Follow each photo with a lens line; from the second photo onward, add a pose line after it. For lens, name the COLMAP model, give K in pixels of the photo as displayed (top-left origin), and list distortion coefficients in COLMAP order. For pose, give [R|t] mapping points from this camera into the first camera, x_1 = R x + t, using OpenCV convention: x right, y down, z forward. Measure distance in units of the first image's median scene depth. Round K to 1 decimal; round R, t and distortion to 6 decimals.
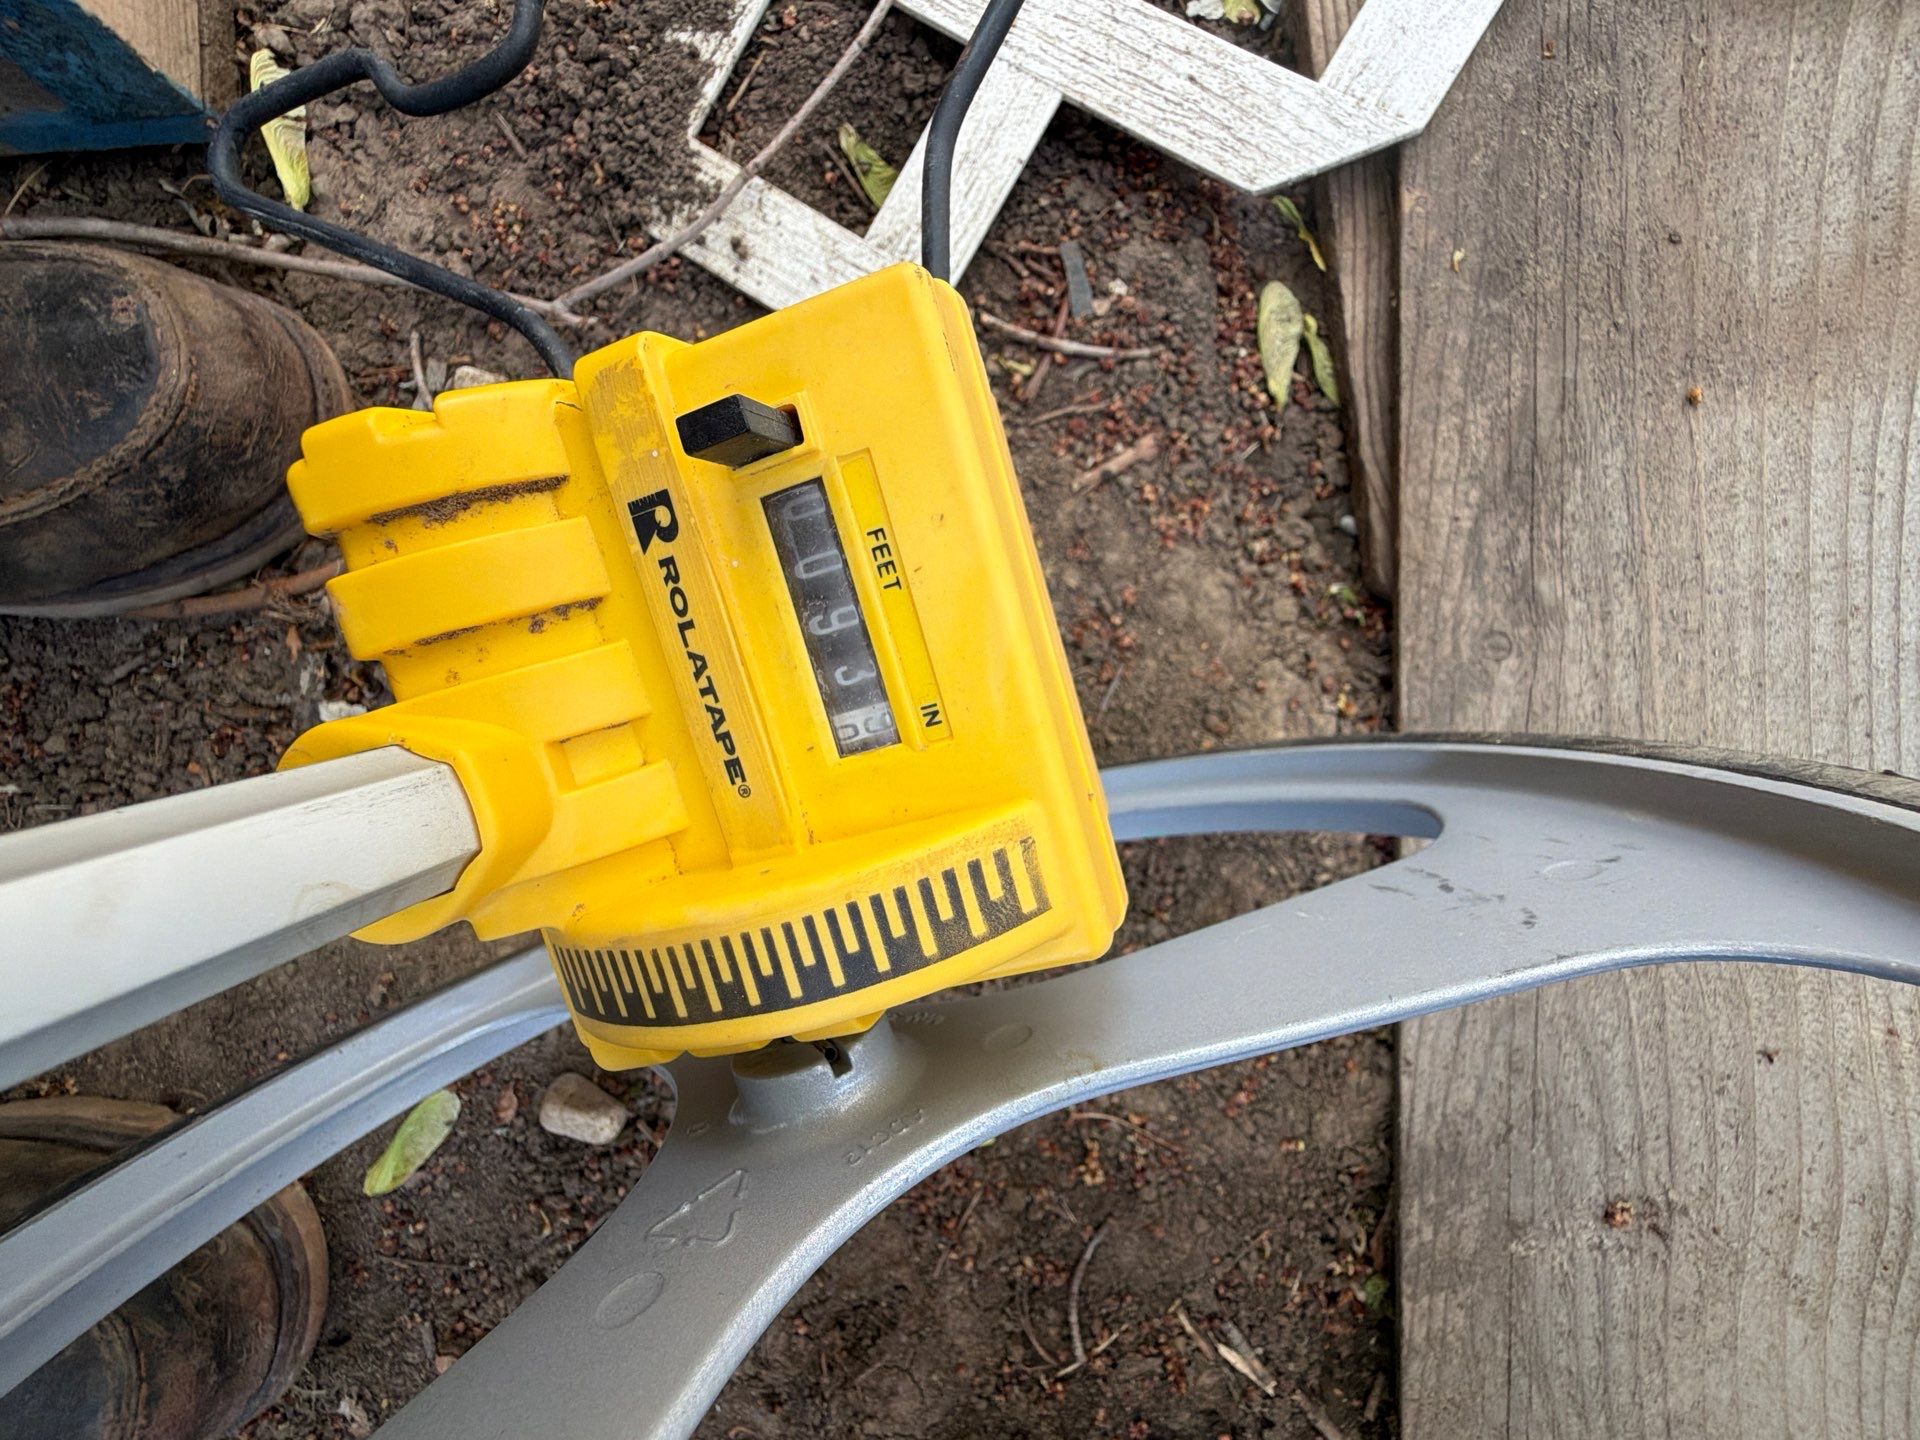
lens RADIAL K [[794.4, 0, 950.7], [0, 794.4, 738.9], [0, 0, 1]] dist [-0.000845, 0.000445]
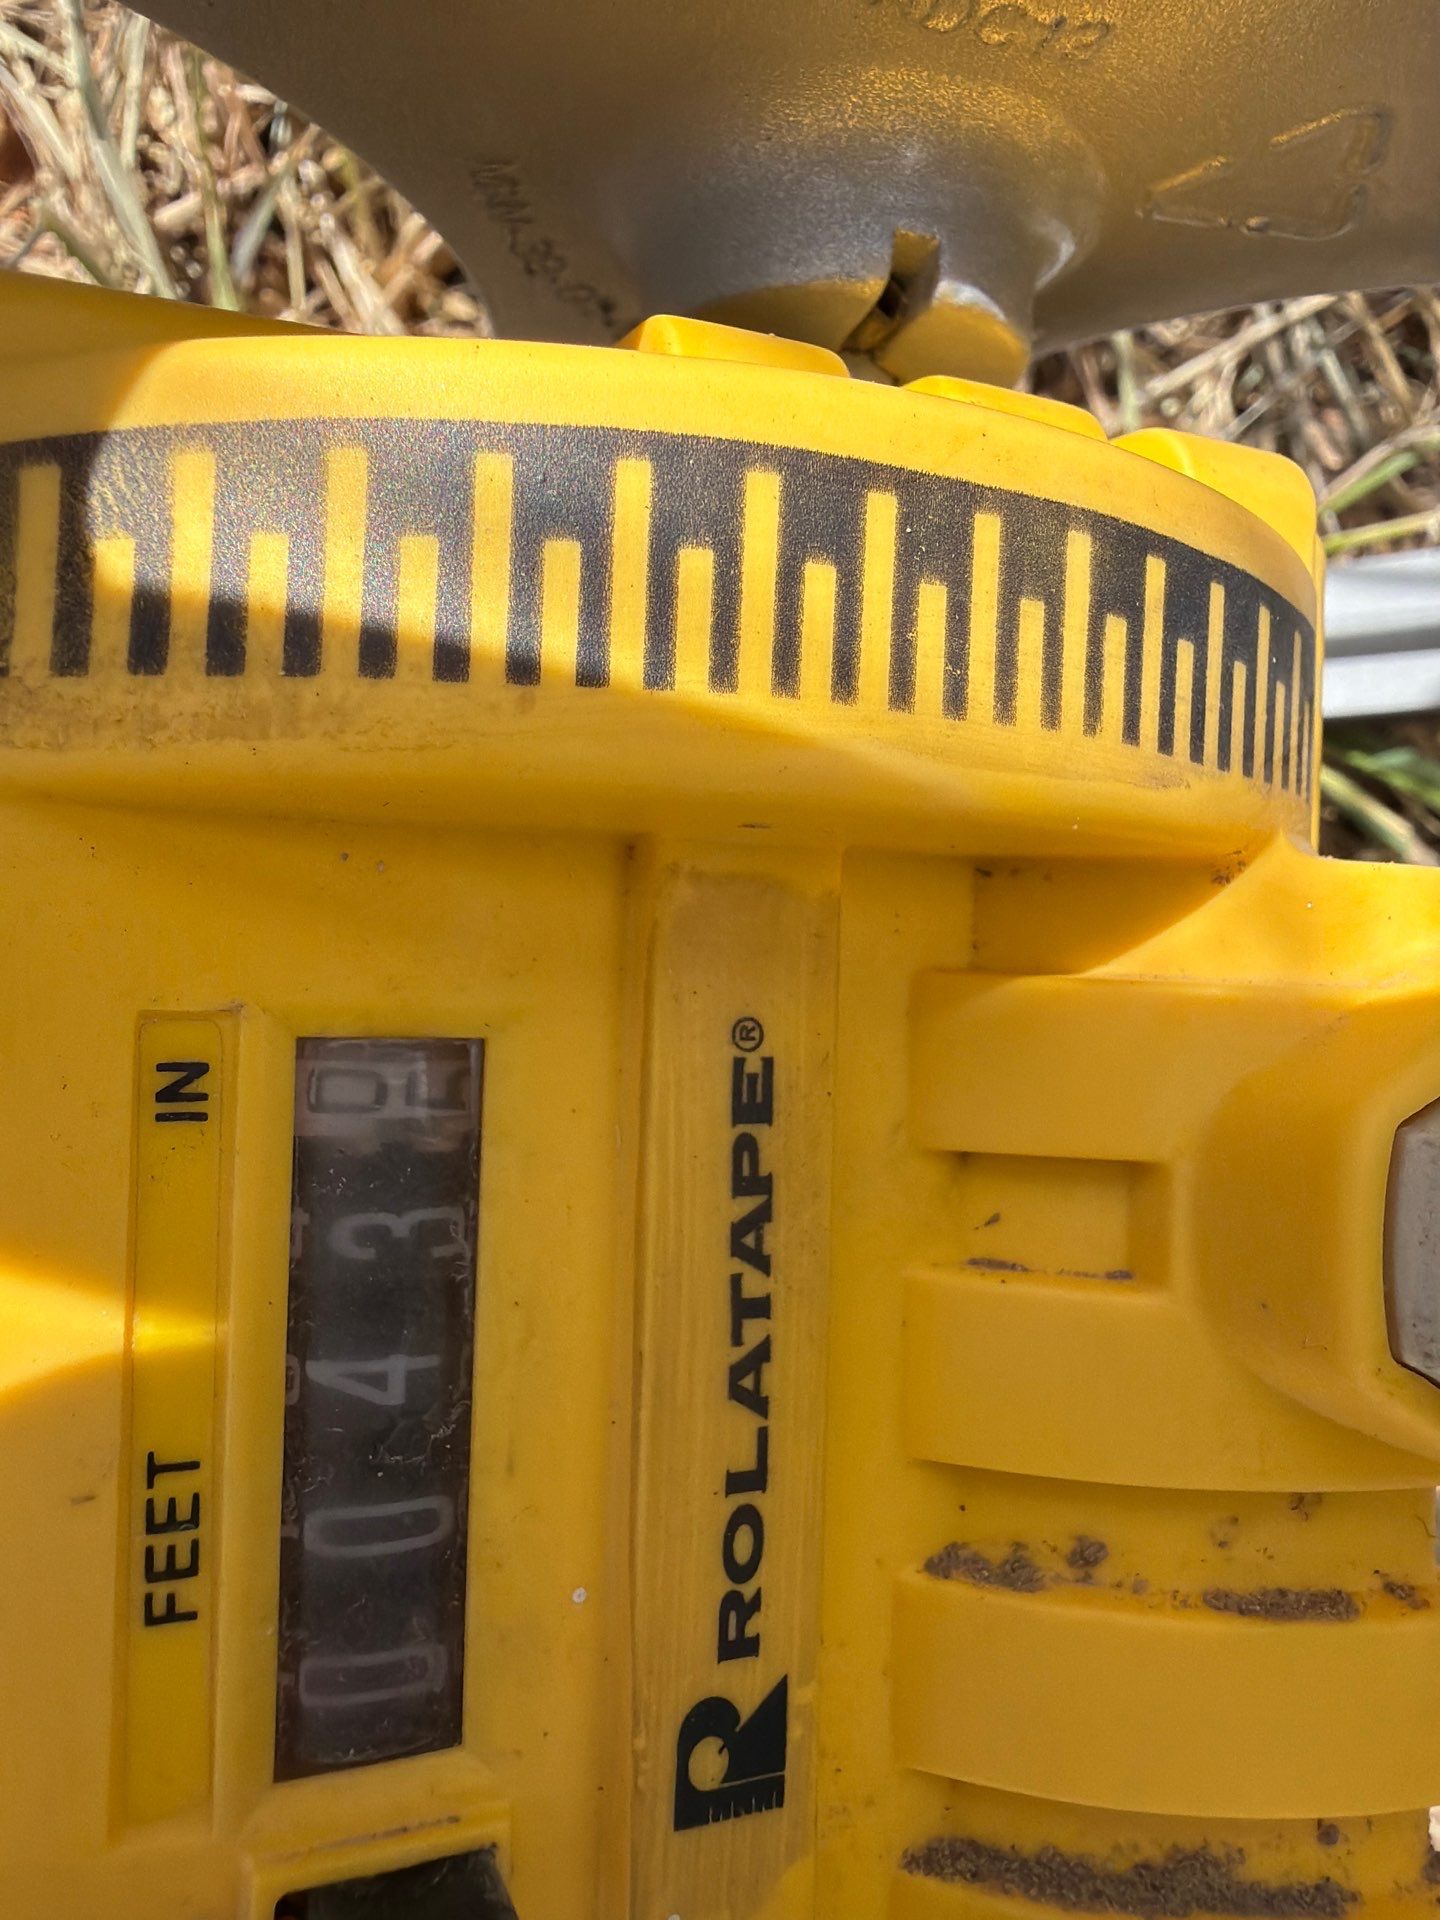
lens RADIAL K [[1459.2, 0, 720.0], [0, 1459.2, 960.0], [0, 0, 1]] dist [-0.005713, 0.006987]
pose [[-0.935864, -0.307034, -0.172884, -0.118249], [0.319693, -0.946191, -0.050186, 0.135407], [-0.148172, -0.102237, 0.983663, 0.322544]]
